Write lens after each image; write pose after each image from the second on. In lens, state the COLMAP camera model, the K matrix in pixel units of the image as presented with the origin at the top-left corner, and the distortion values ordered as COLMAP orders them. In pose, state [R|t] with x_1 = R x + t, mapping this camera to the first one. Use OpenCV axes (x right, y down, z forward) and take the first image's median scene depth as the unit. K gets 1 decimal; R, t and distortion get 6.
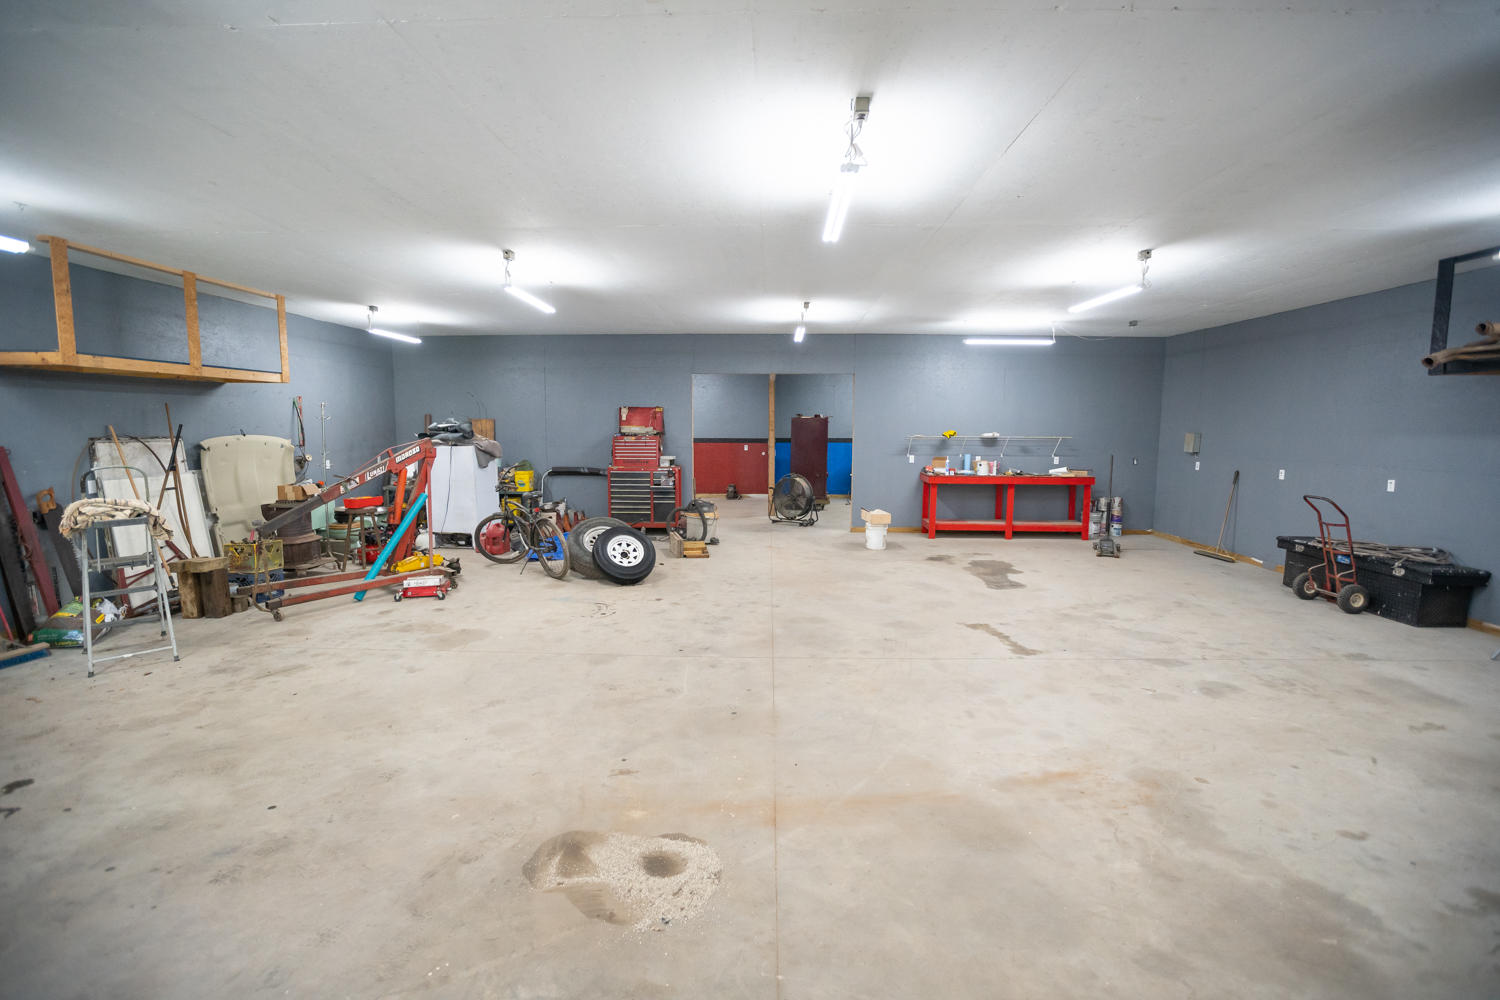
lens RADIAL K [[701.6, 0, 740.0], [0, 701.6, 496.8], [0, 0, 1]] dist [-0.011912, 0.000023]
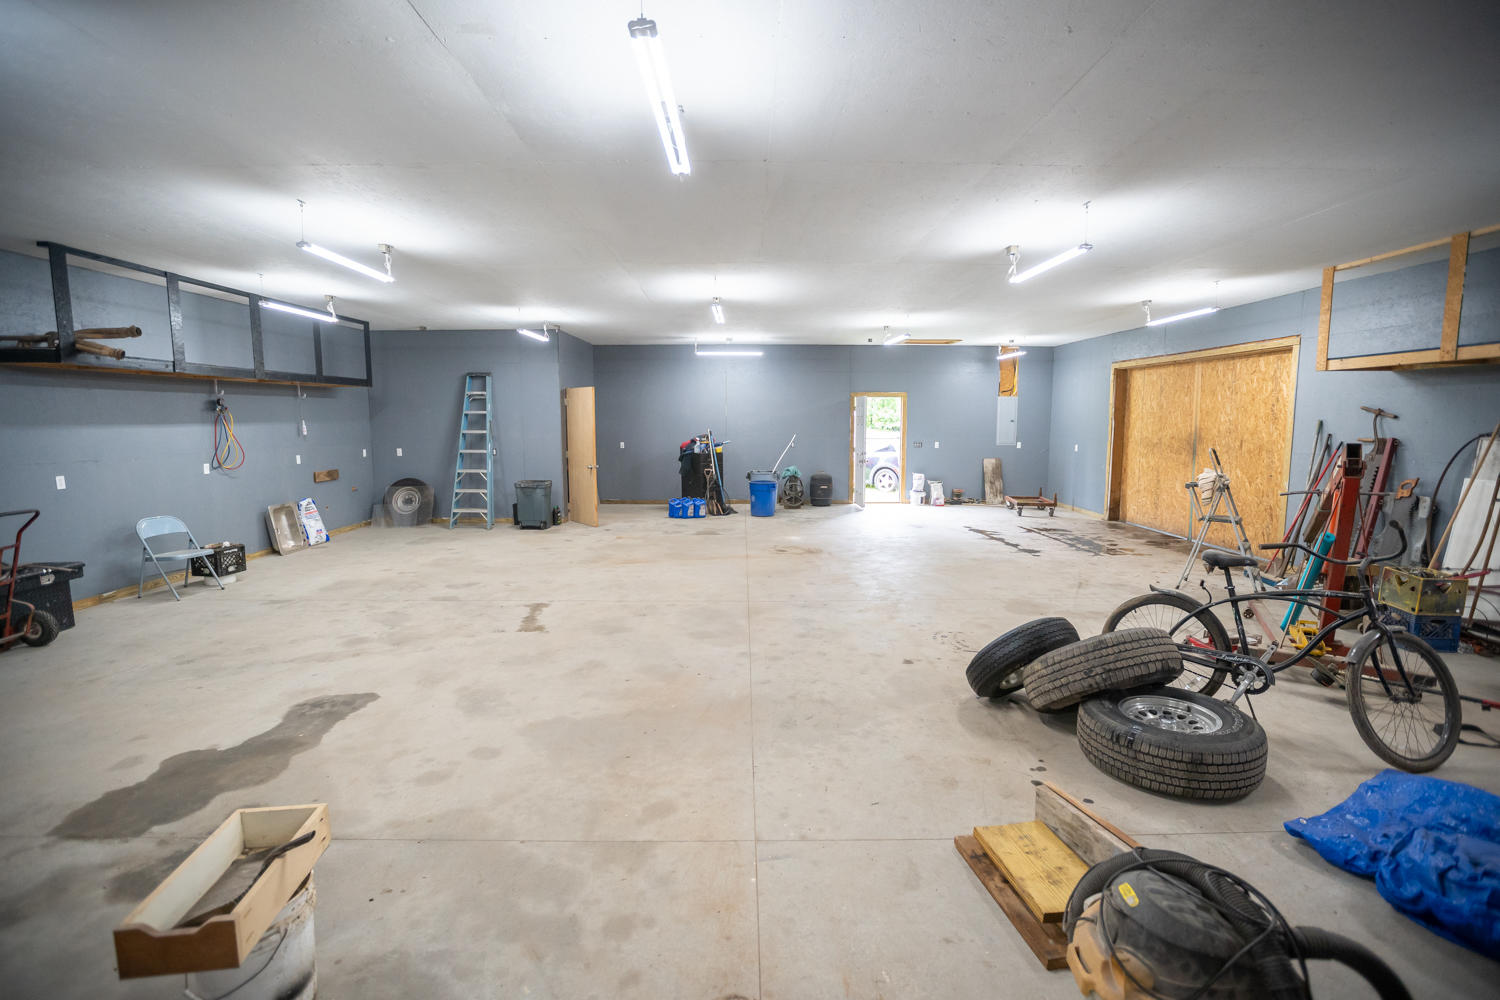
lens RADIAL K [[701.6, 0, 740.0], [0, 701.6, 496.8], [0, 0, 1]] dist [-0.011912, 0.000023]
pose [[-0.998709, 0.004569, -0.050594, 0.115832], [-0.005791, 0.979217, 0.202734, -0.197388], [0.050469, 0.202766, -0.977926, 2.054929]]
